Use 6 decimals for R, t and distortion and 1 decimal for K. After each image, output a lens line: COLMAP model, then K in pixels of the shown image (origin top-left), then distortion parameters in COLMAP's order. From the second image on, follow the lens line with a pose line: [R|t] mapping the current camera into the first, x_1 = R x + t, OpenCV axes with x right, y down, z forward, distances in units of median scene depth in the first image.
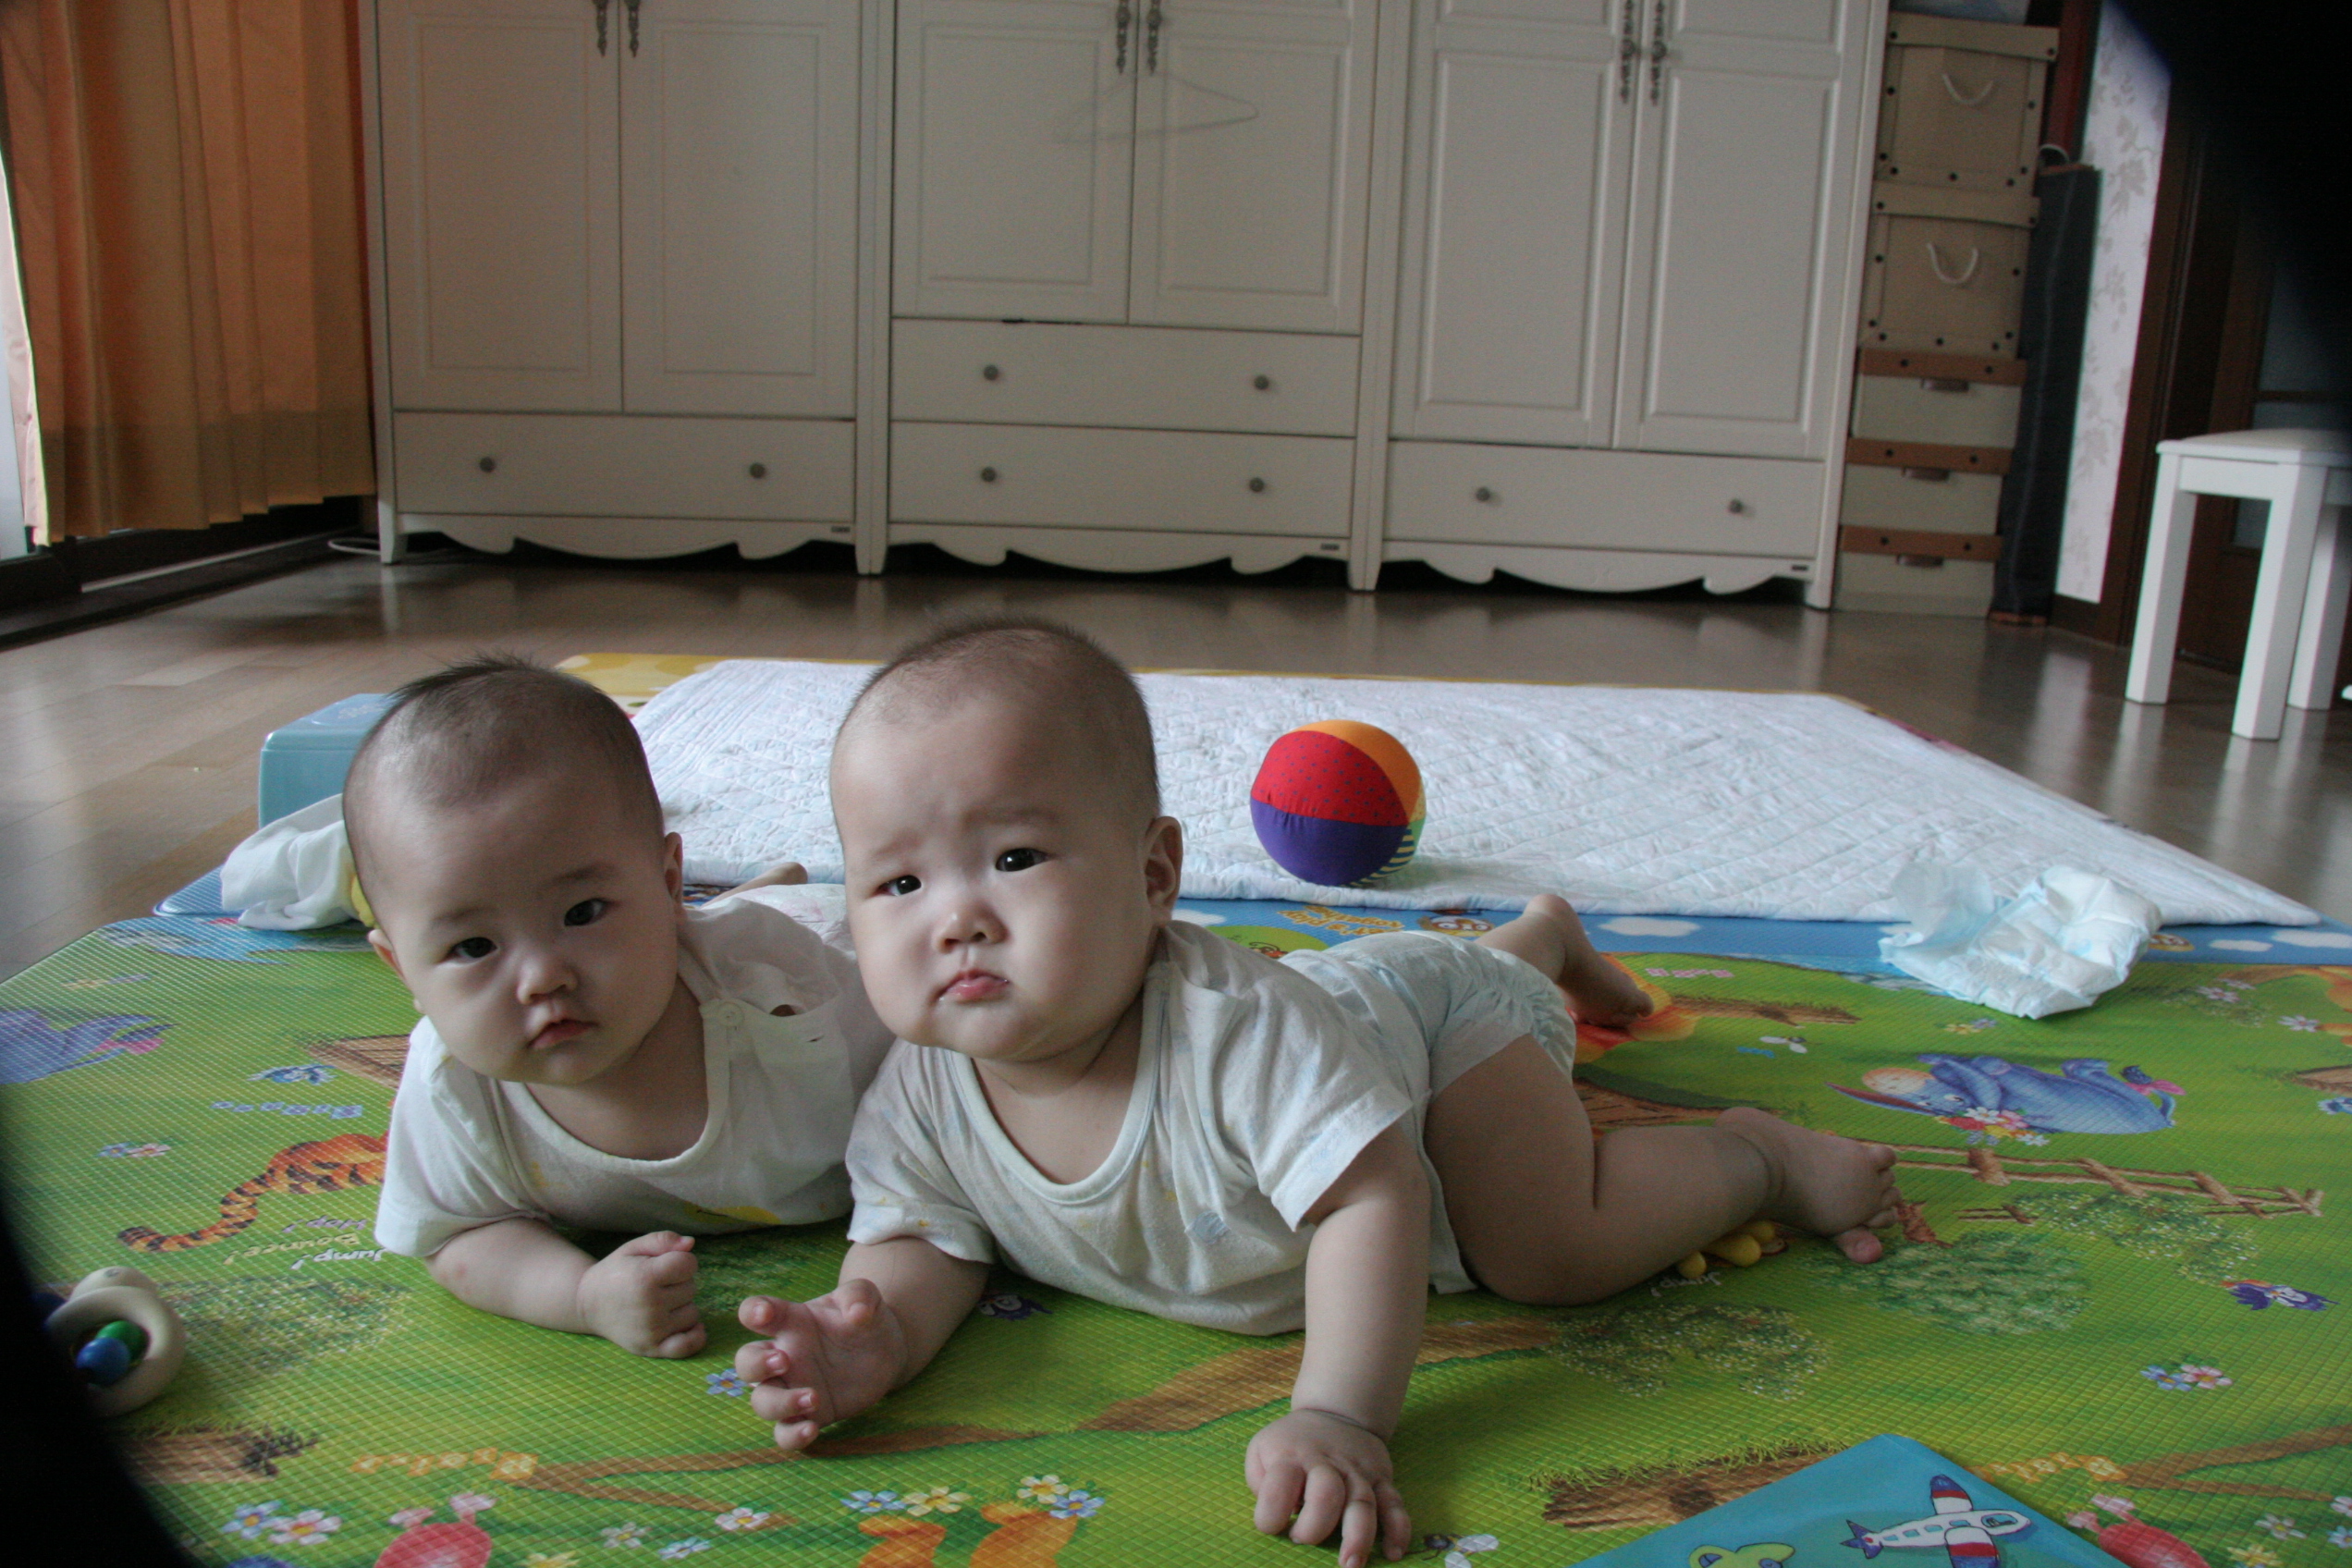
lens RADIAL K [[1826.1, 0, 1176.0], [0, 1826.1, 784.0], [0, 0, 1]] dist [-0.196760, 0.138111]
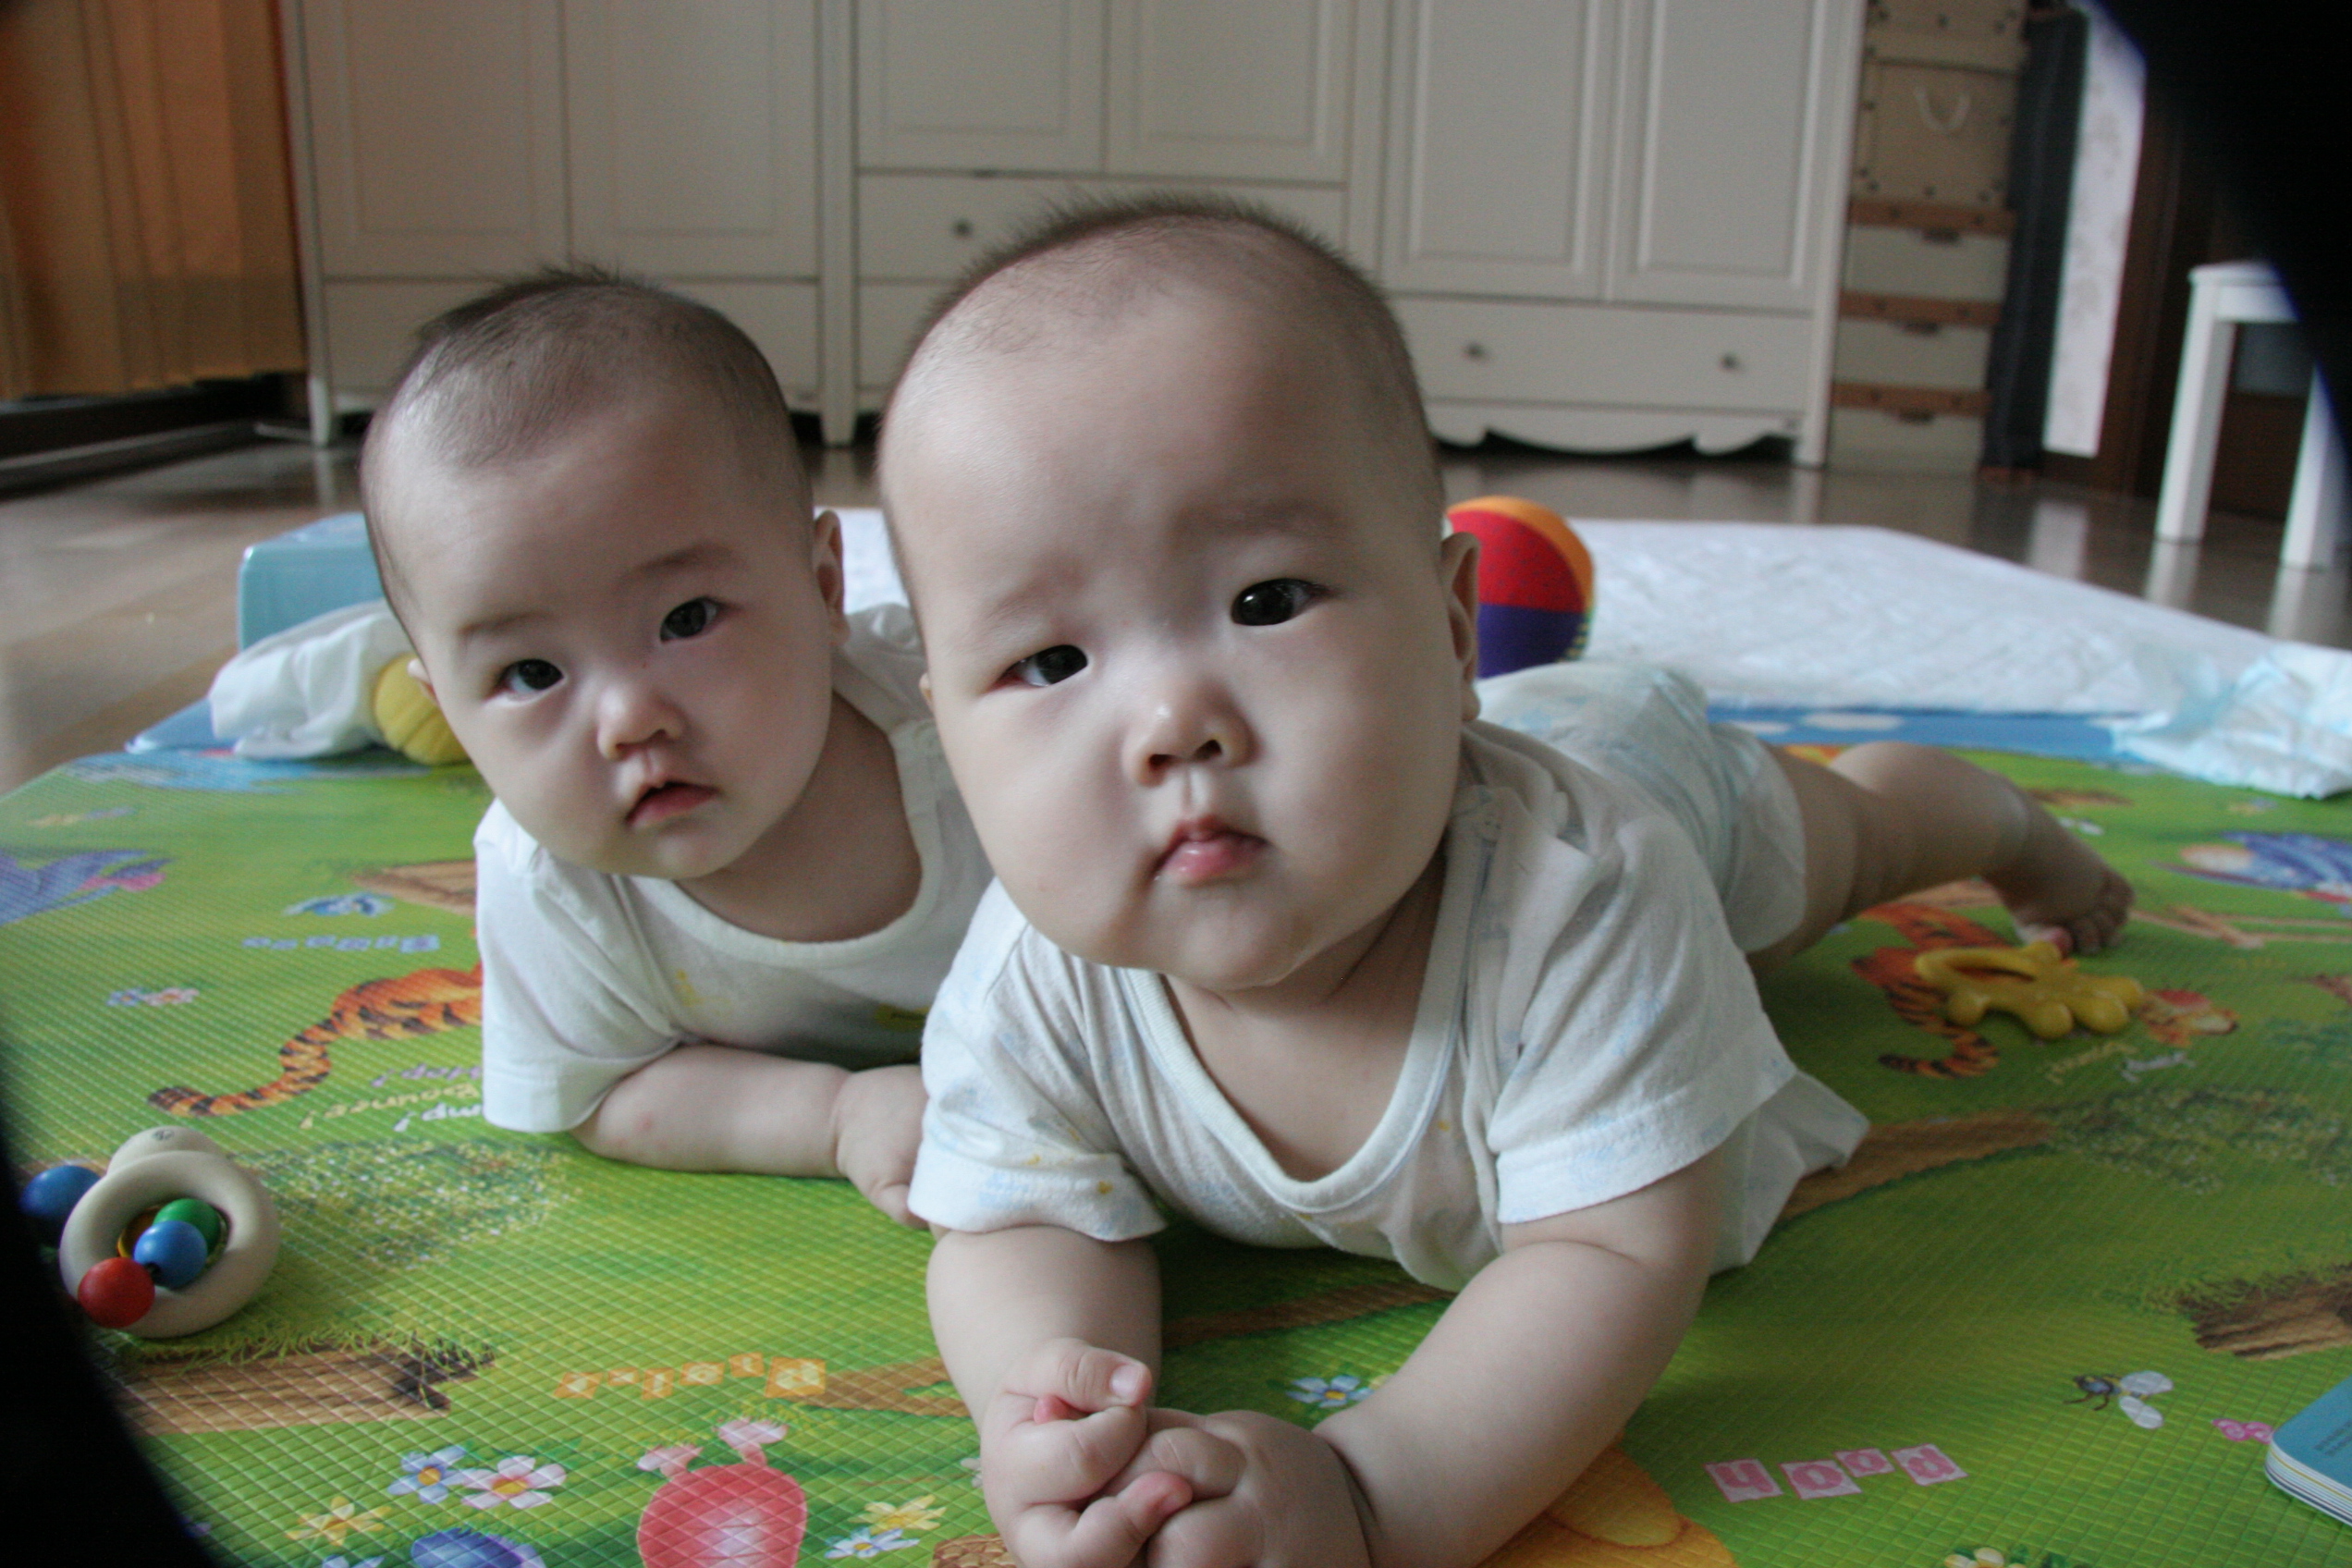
lens RADIAL K [[1785.2, 0, 1176.0], [0, 1785.2, 784.0], [0, 0, 1]] dist [-0.198320, 0.127048]
pose [[0.997986, -0.028998, 0.056413, -0.197253], [0.026437, 0.998609, 0.045630, 0.099203], [-0.057657, -0.044047, 0.997364, 0.242867]]
